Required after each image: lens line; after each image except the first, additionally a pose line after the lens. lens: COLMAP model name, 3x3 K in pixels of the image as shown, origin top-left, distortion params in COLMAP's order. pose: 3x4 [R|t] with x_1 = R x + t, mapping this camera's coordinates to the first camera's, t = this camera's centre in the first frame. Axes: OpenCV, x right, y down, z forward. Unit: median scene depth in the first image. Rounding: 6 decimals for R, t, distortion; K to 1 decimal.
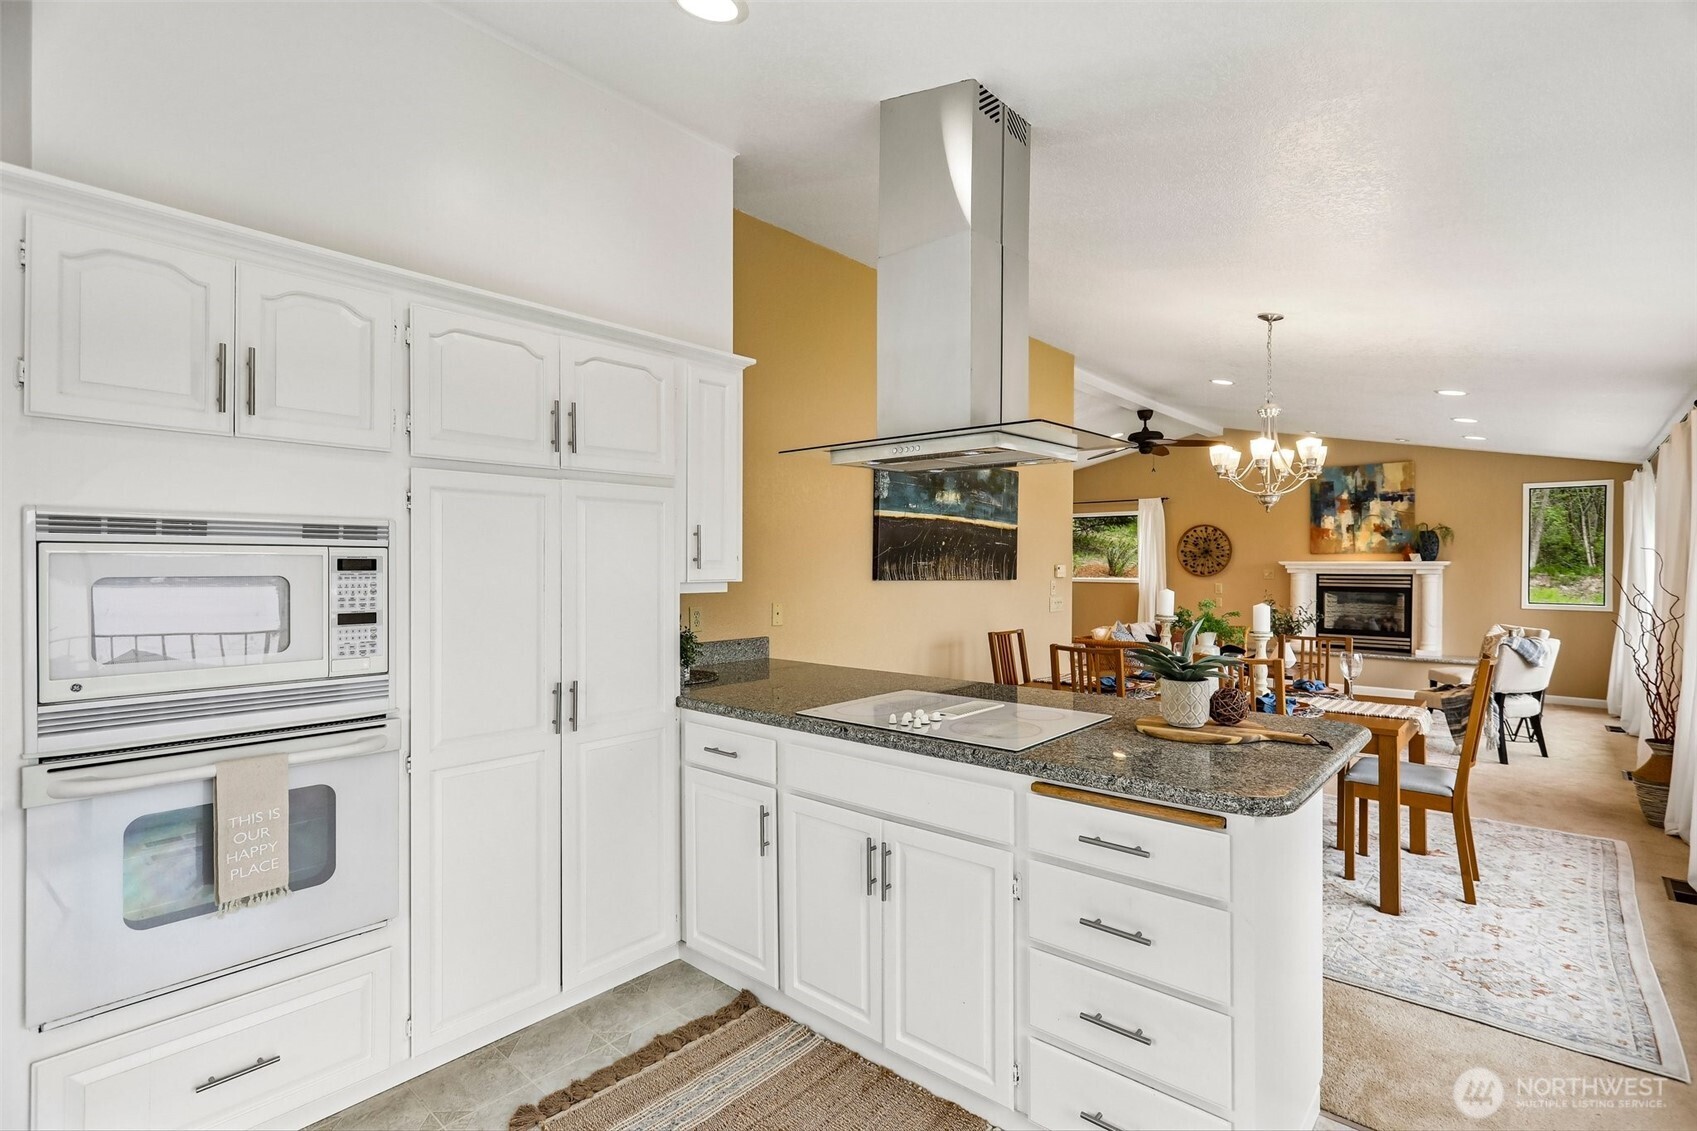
lens RADIAL K [[788.2, 0, 849.9], [0, 788.2, 571.3], [0, 0, 1]] dist [-0.002387, 0.000554]
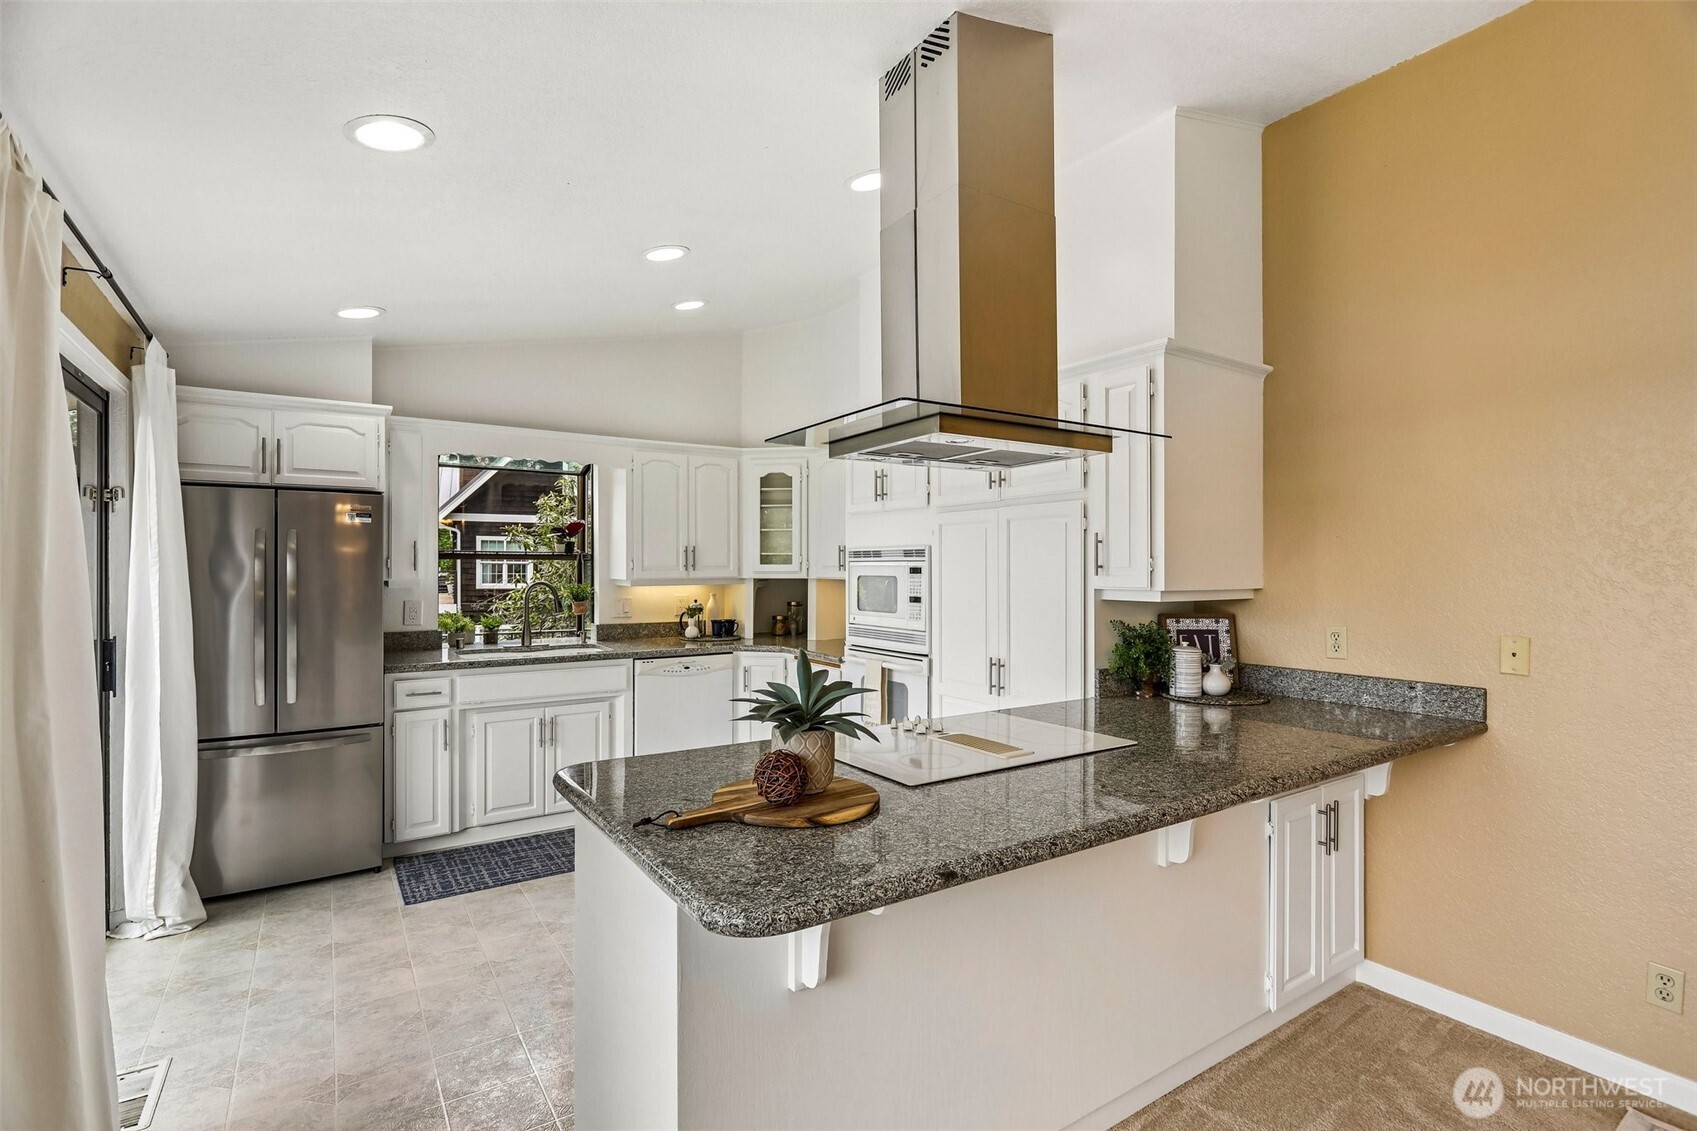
lens RADIAL K [[792.5, 0, 851.6], [0, 792.5, 566.0], [0, 0, 1]] dist [-0.002794, 0.001642]
pose [[-0.246951, -0.001602, -0.969027, 0.485042], [-0.008471, 0.999964, 0.000505, -0.007522], [0.968991, 0.008334, -0.246955, 0.522115]]
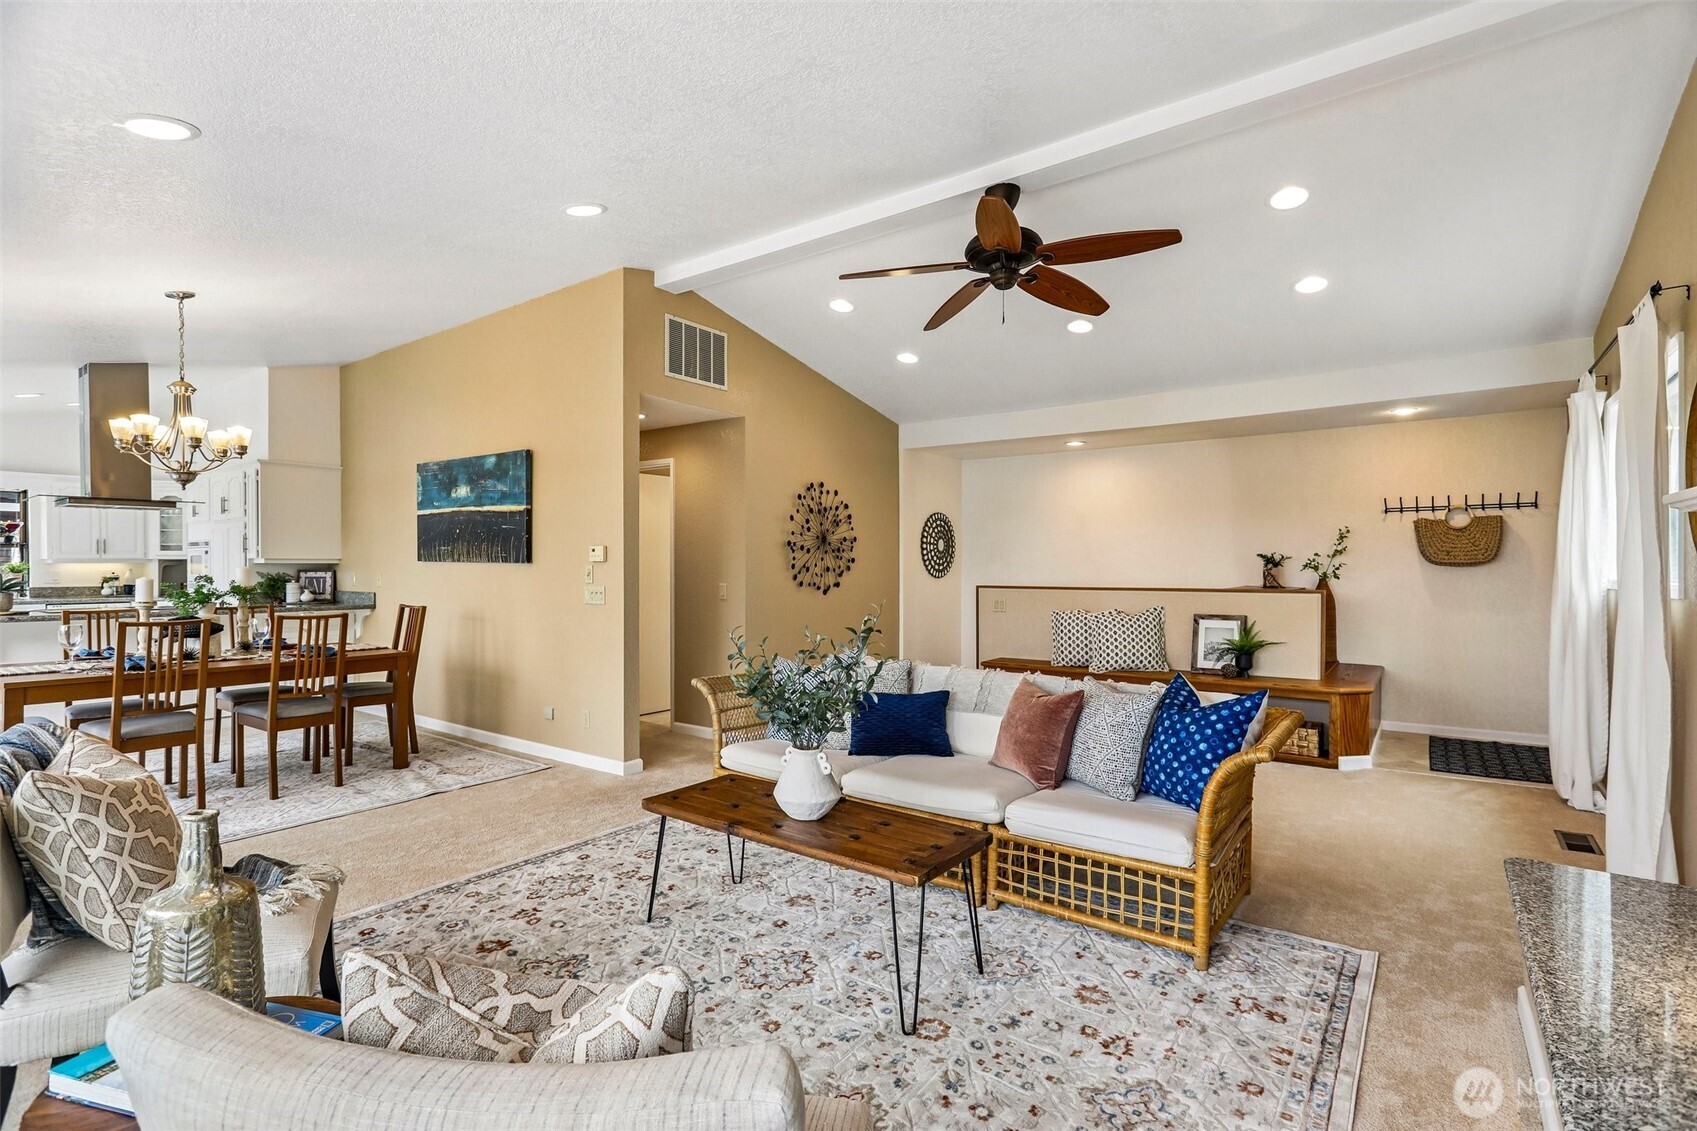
lens RADIAL K [[792.5, 0, 851.6], [0, 792.5, 566.0], [0, 0, 1]] dist [-0.002794, 0.001642]
pose [[0.097534, 0.001937, -0.995230, 1.350314], [-0.007695, 0.999970, 0.001192, 0.011146], [0.995202, 0.007542, 0.097546, 1.459372]]
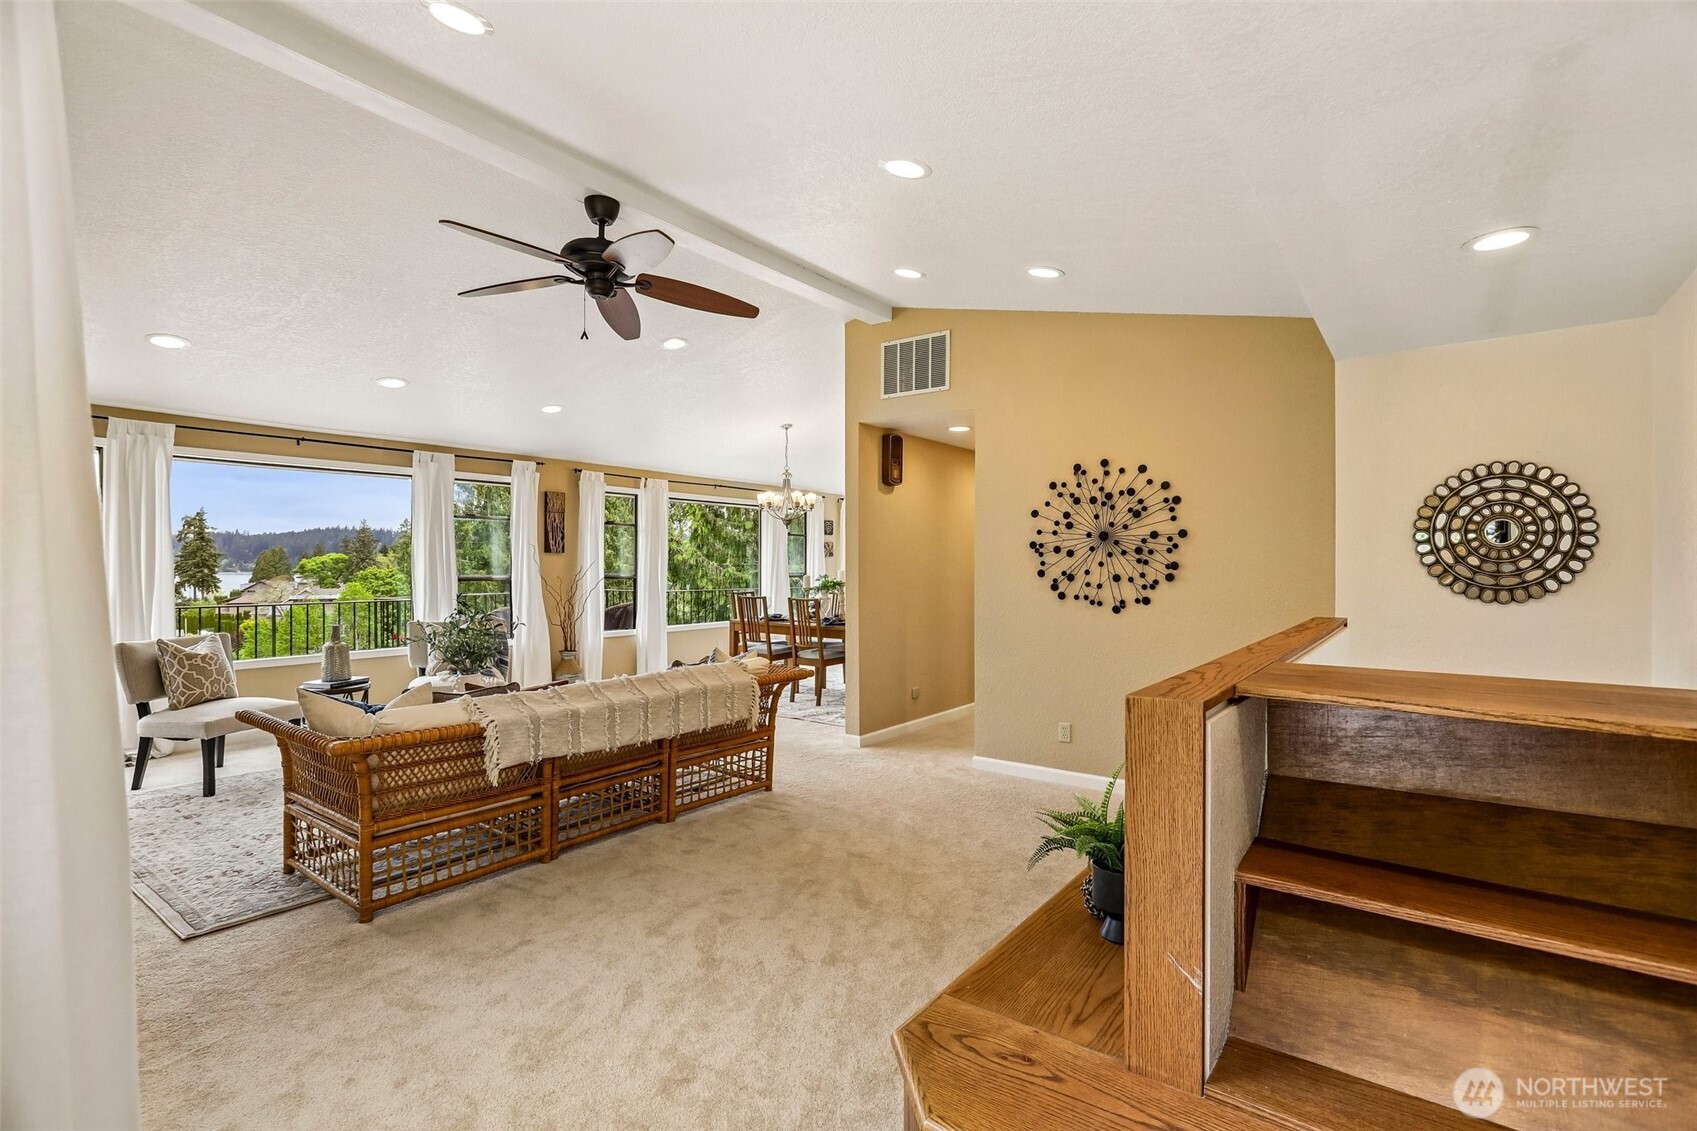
lens RADIAL K [[792.5, 0, 851.6], [0, 792.5, 566.0], [0, 0, 1]] dist [-0.002794, 0.001642]
pose [[-0.996041, -0.005174, -0.088743, 0.453482], [-0.005949, 0.999946, 0.008472, -0.001994], [0.088694, 0.008966, -0.996019, 2.443816]]
